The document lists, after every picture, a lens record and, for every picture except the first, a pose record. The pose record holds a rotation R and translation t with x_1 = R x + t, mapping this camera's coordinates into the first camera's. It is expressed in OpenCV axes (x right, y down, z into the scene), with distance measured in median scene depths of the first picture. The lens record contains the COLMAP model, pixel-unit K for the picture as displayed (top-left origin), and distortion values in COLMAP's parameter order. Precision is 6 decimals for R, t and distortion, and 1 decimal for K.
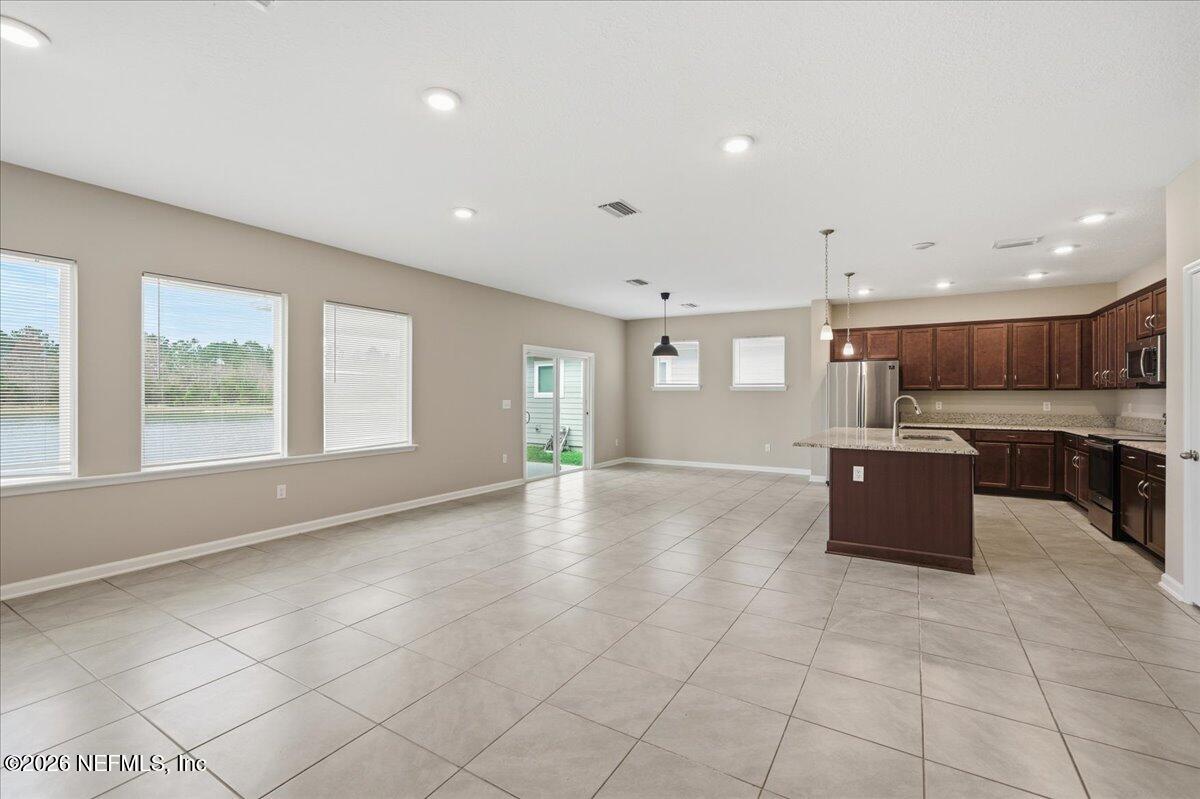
lens RADIAL K [[514.1, 0, 601.9], [0, 514.1, 394.5], [0, 0, 1]] dist [-0.016674, 0.013896]
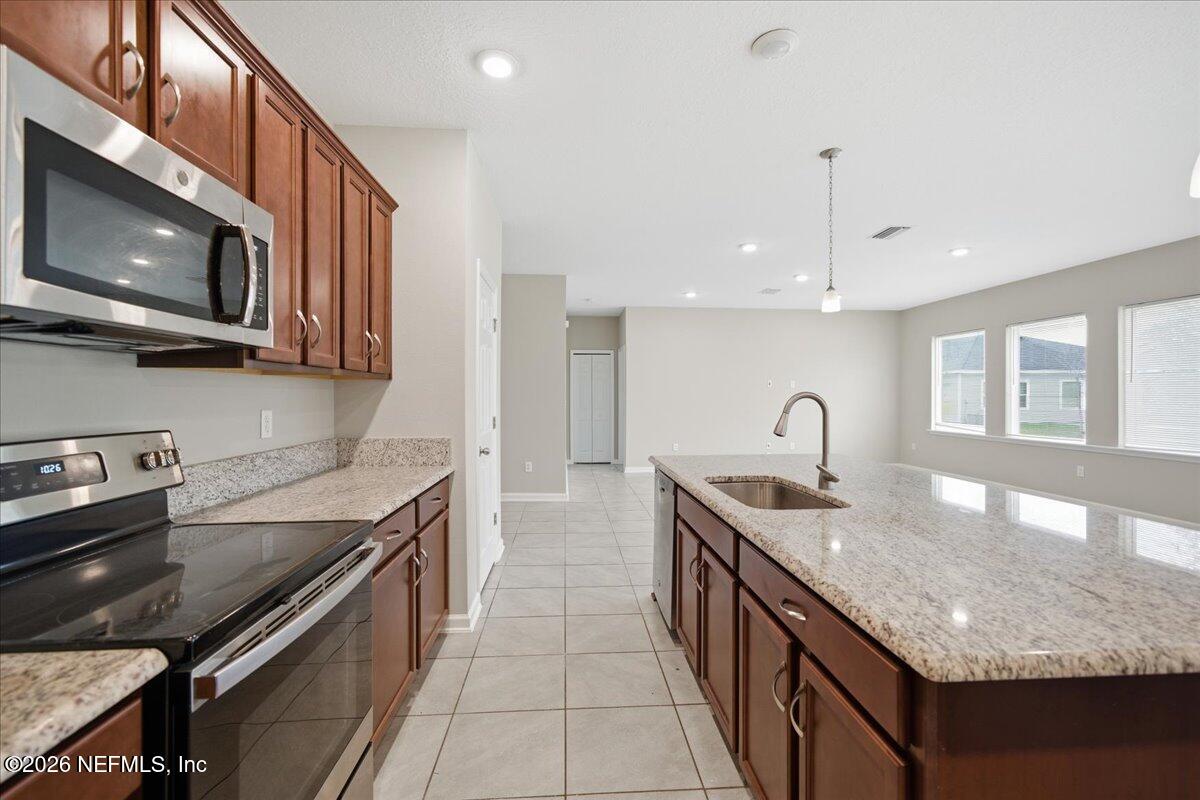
lens RADIAL K [[530.3, 0, 616.7], [0, 530.3, 395.1], [0, 0, 1]] dist [-0.002170, 0.000022]
pose [[-0.797931, -0.000395, -0.602749, 0.738129], [0.001484, 0.999995, -0.002619, 0.003378], [0.602747, -0.002984, -0.797927, 0.938713]]
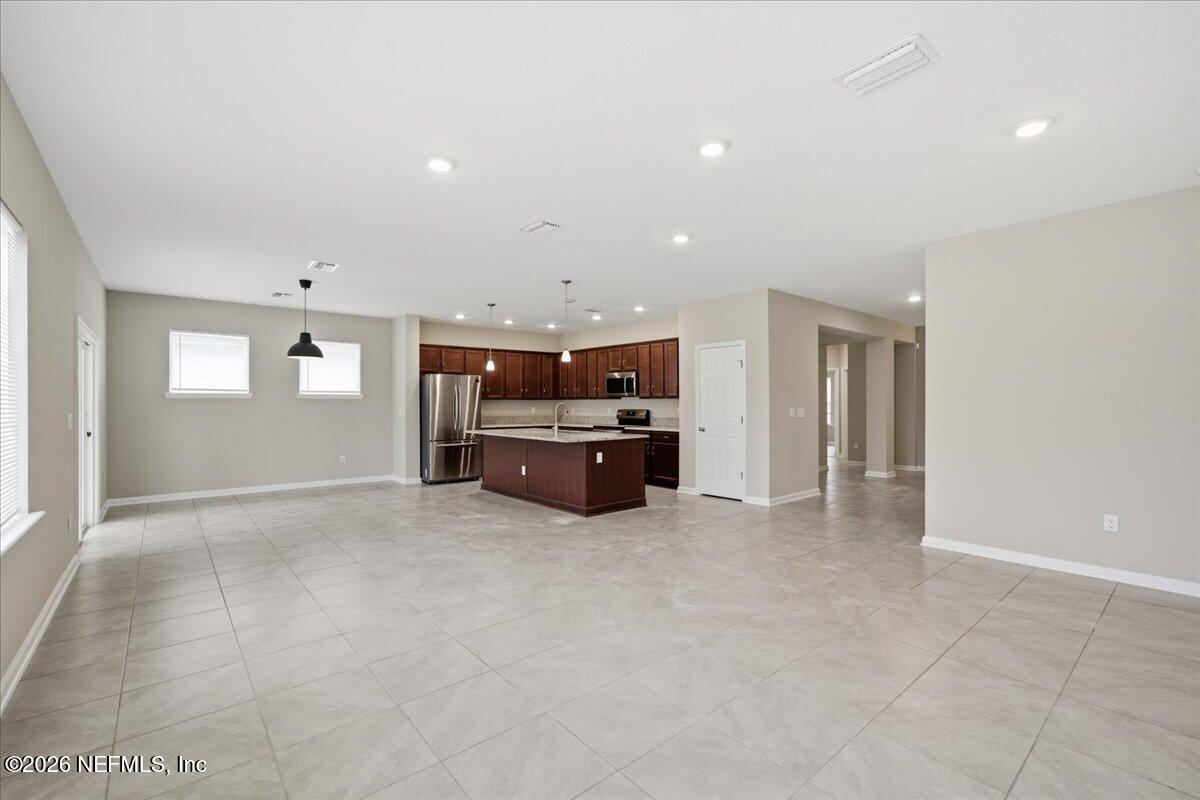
lens RADIAL K [[542.8, 0, 582.9], [0, 542.8, 414.0], [0, 0, 1]] dist [-0.001731, 0.000103]
pose [[0.356081, -0.022213, 0.934191, -0.591259], [0.000796, 0.999724, 0.023467, -0.003675], [-0.934455, -0.007612, 0.356001, 0.304139]]
